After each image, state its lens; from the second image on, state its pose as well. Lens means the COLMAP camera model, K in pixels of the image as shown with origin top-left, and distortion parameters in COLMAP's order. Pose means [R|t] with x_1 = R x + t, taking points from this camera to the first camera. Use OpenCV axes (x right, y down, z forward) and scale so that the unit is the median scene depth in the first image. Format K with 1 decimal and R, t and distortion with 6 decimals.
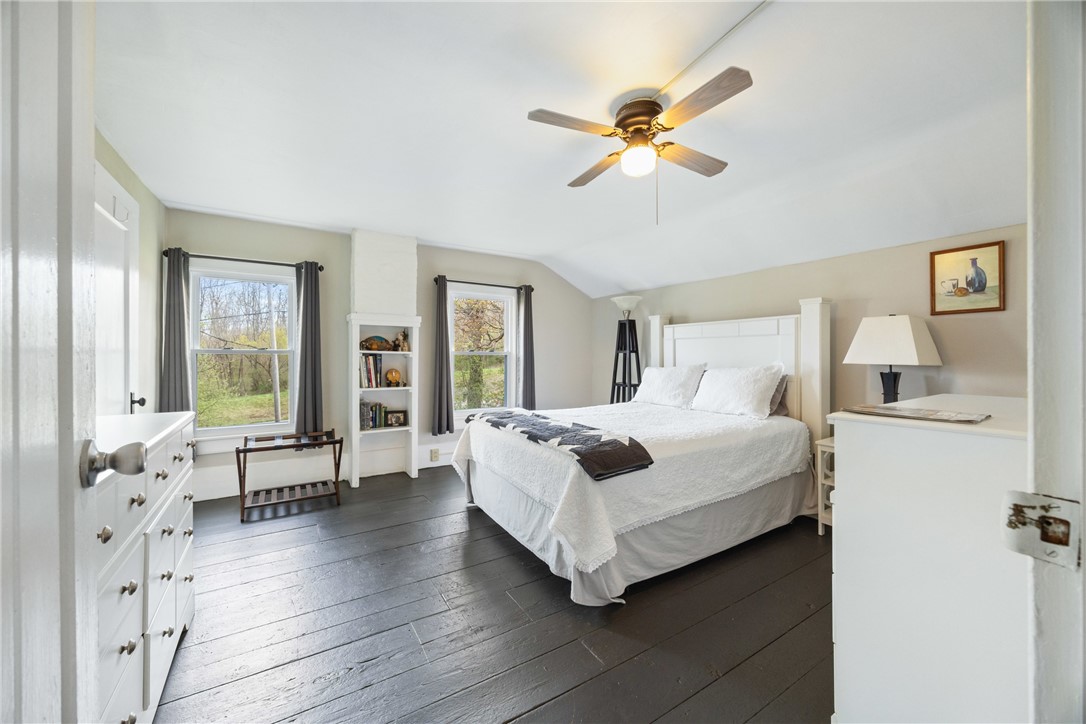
lens RADIAL K [[413.1, 0, 546.4], [0, 413.1, 359.3], [0, 0, 1]] dist [-0.000262, -0.000028]
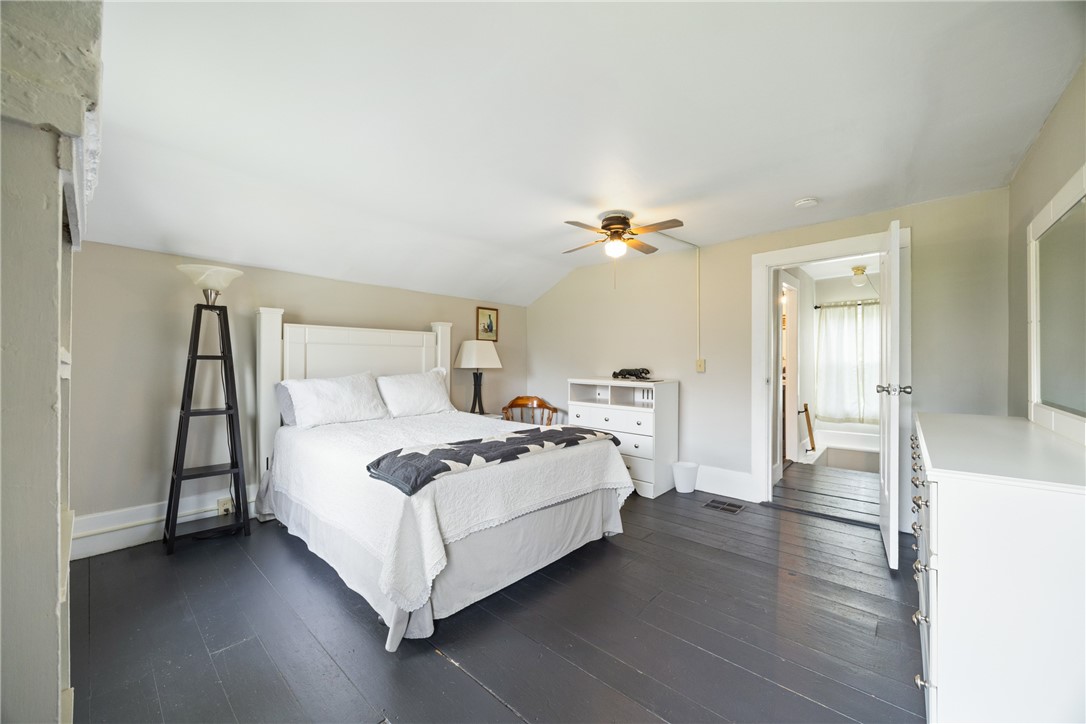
lens RADIAL K [[413.1, 0, 546.4], [0, 413.1, 359.3], [0, 0, 1]] dist [-0.000262, -0.000028]
pose [[-0.267474, 0.003847, 0.963557, -0.975871], [0.004775, 0.999985, -0.002667, -0.019802], [-0.963553, 0.003888, -0.267488, 1.268019]]
